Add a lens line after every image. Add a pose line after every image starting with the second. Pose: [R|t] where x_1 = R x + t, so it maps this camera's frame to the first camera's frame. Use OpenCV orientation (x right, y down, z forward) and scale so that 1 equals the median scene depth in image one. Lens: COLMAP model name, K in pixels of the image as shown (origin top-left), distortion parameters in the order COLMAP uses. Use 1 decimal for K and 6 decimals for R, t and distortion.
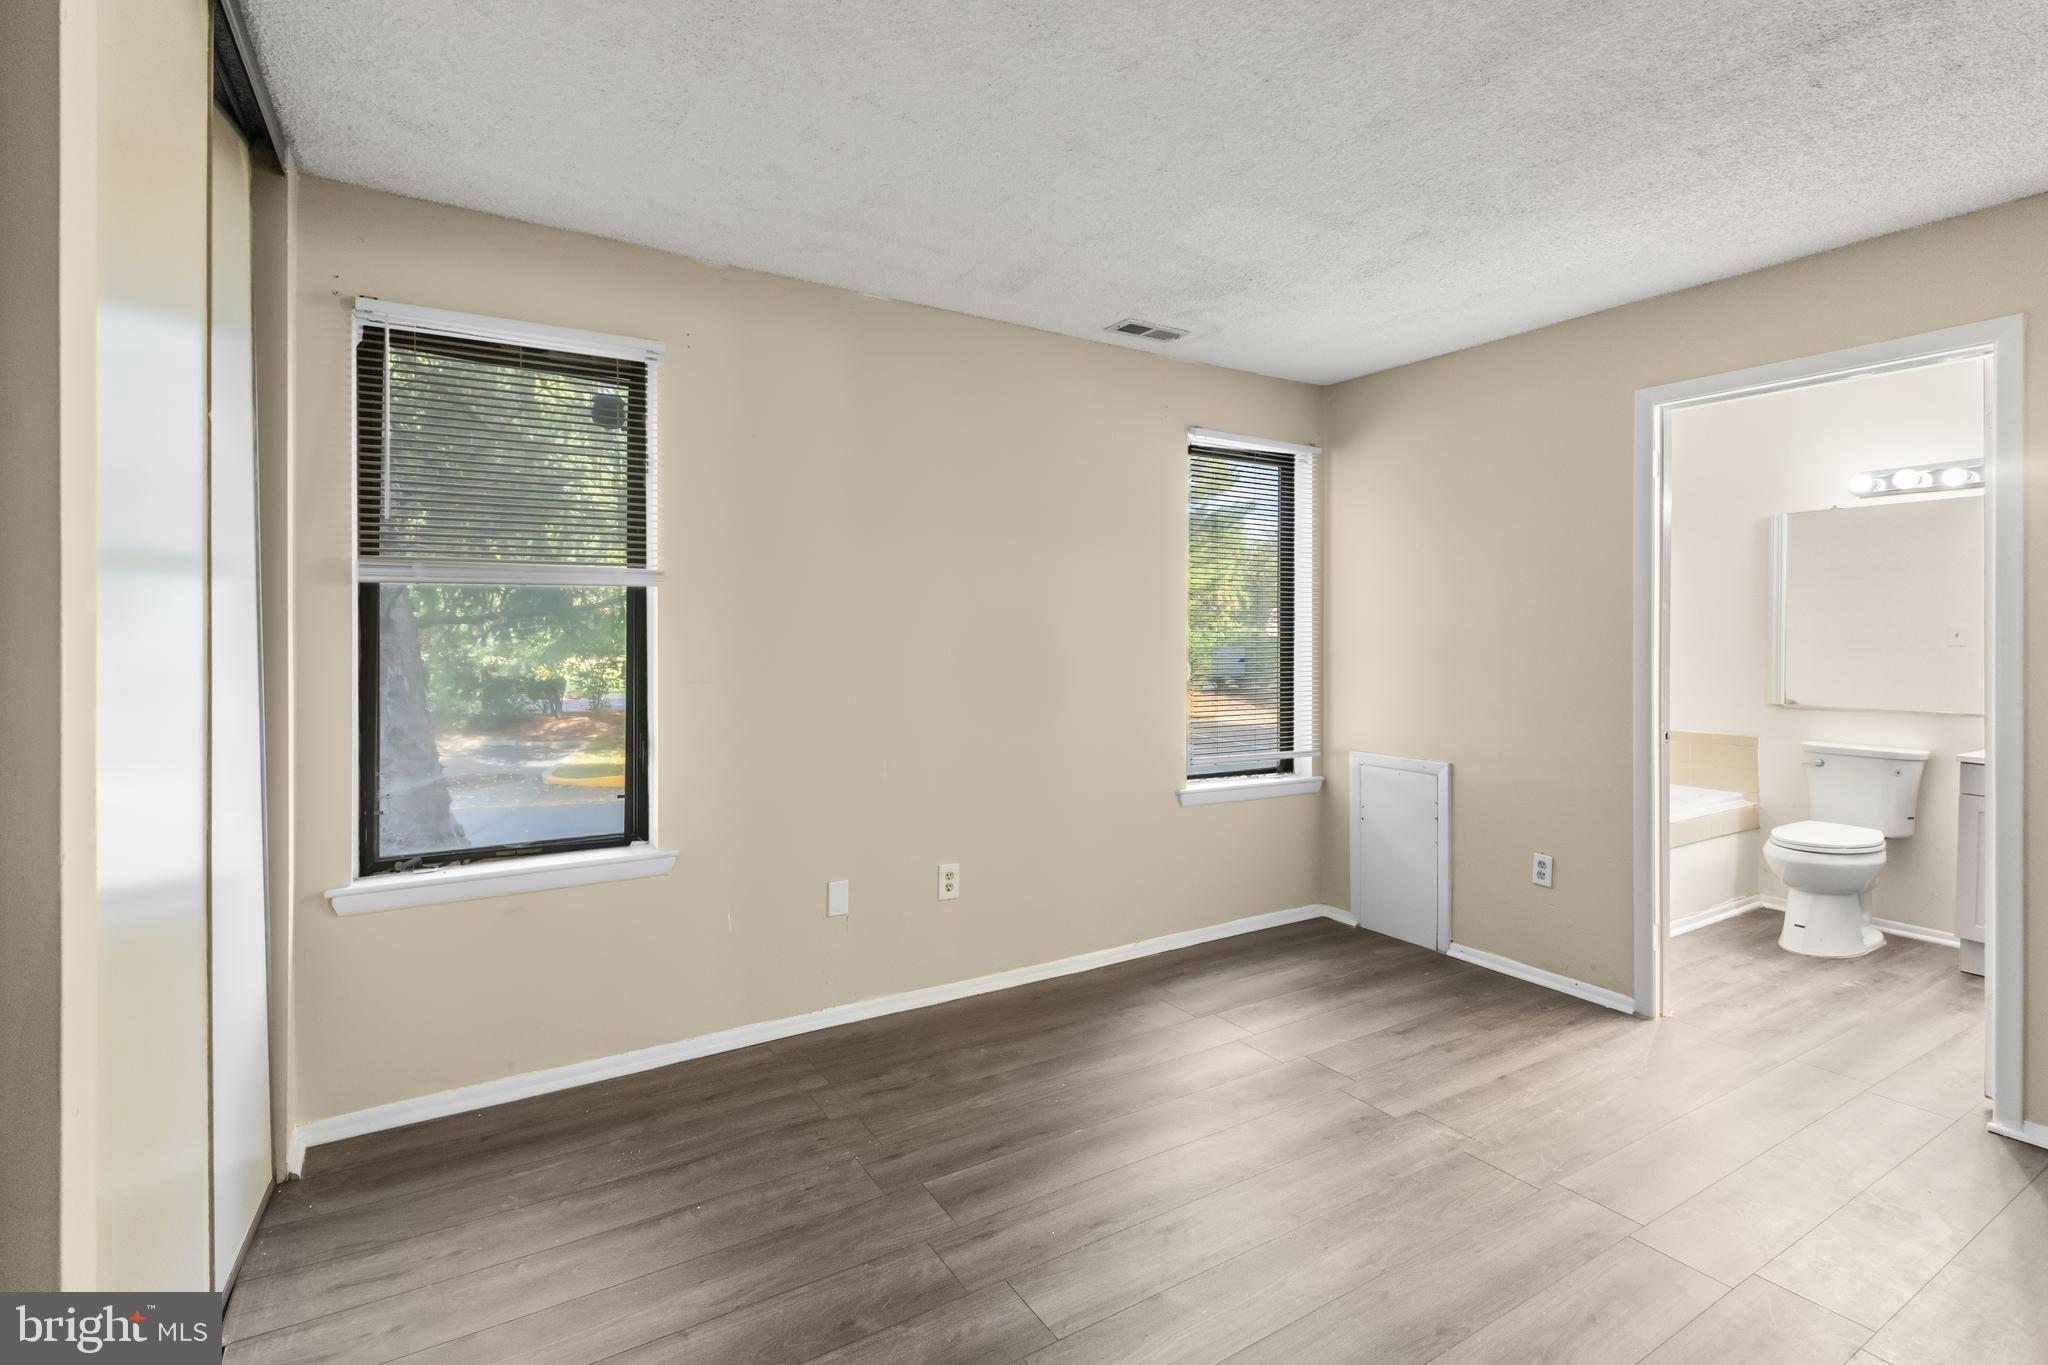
lens RADIAL K [[945.2, 0, 1028.4], [0, 945.2, 636.2], [0, 0, 1]] dist [0.002453, -0.000087]
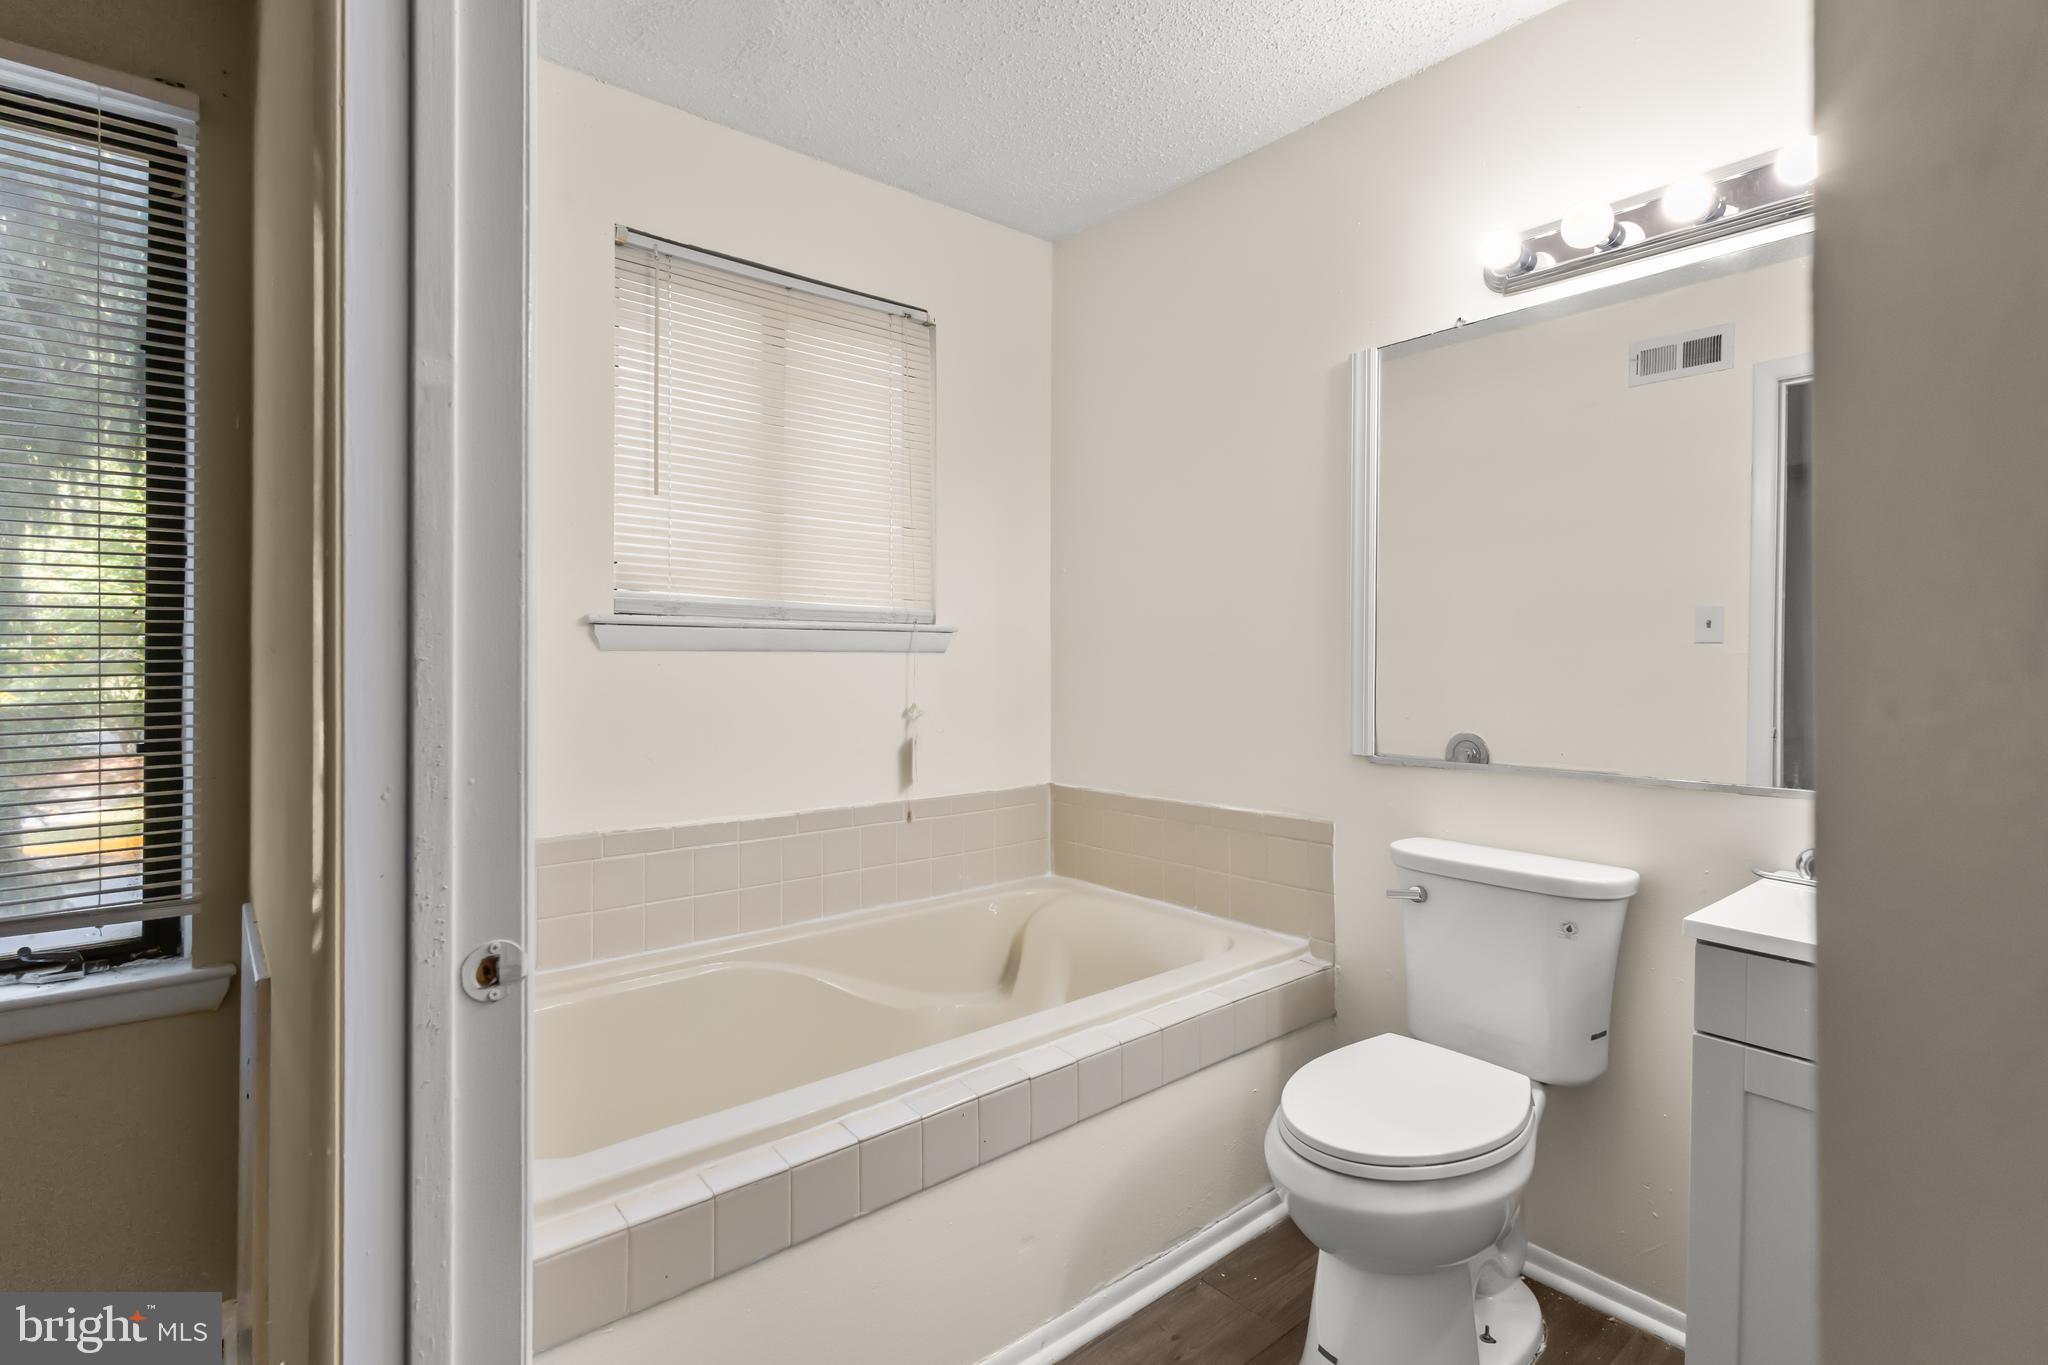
lens RADIAL K [[945.2, 0, 1028.4], [0, 945.2, 644.4], [0, 0, 1]] dist [0.002453, -0.000087]
pose [[0.990262, -0.000779, 0.139217, 0.793933], [0.002324, 0.999938, -0.010932, 0.031852], [-0.139200, 0.011149, 0.990202, 0.789816]]
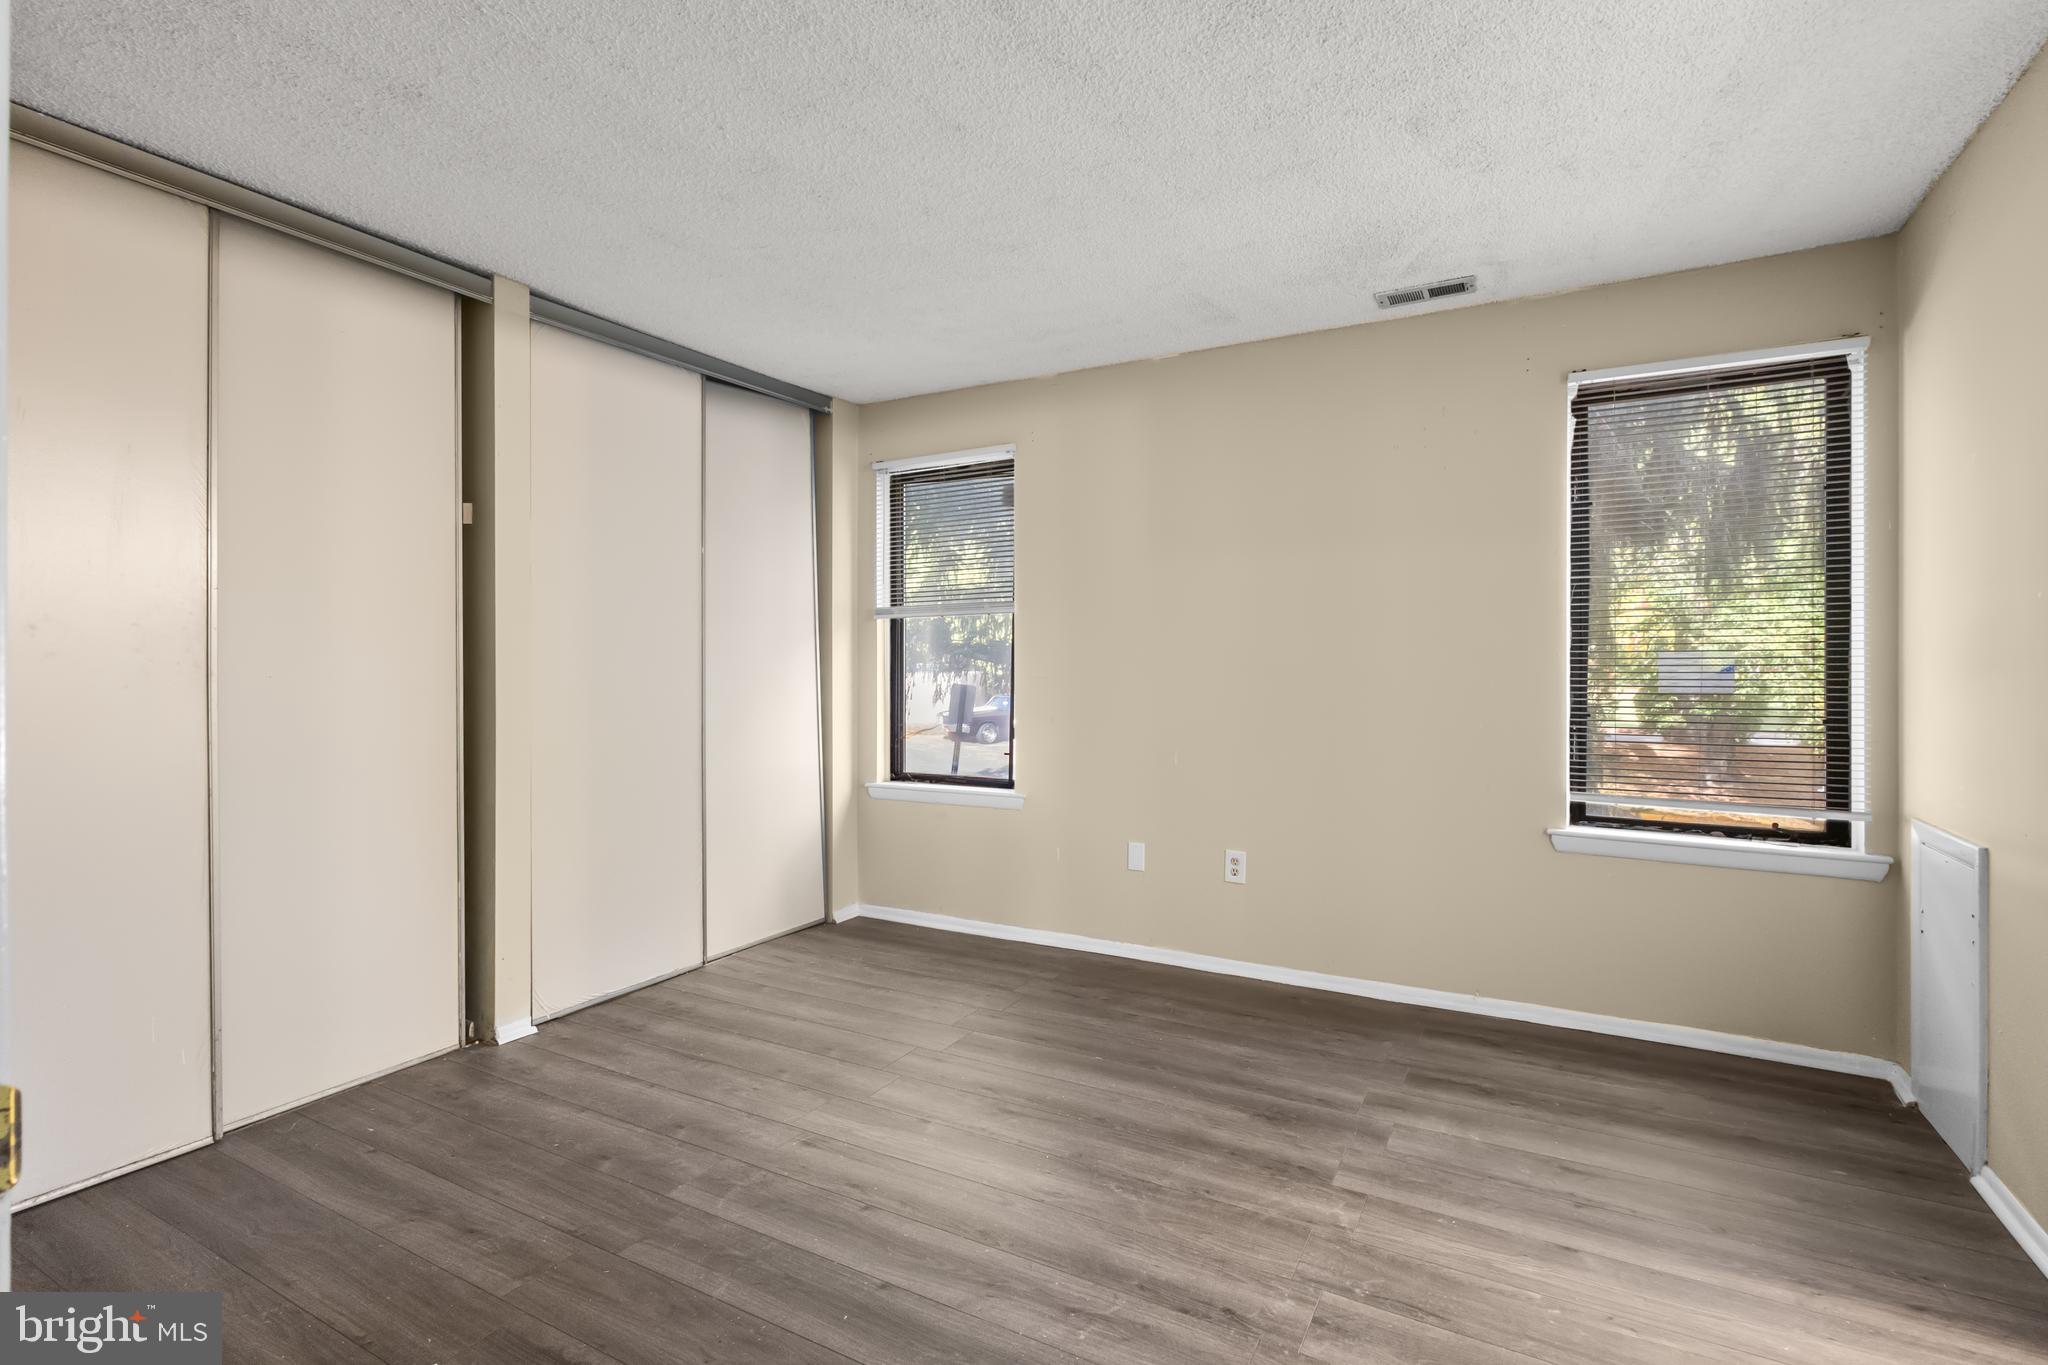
lens RADIAL K [[945.2, 0, 1024.0], [0, 945.2, 664.2], [0, 0, 1]] dist [0.002453, -0.000087]
pose [[0.492951, -0.003770, -0.870049, 0.790537], [0.000654, 0.999992, -0.003962, 0.031174], [0.870057, 0.001384, 0.492950, 0.262931]]
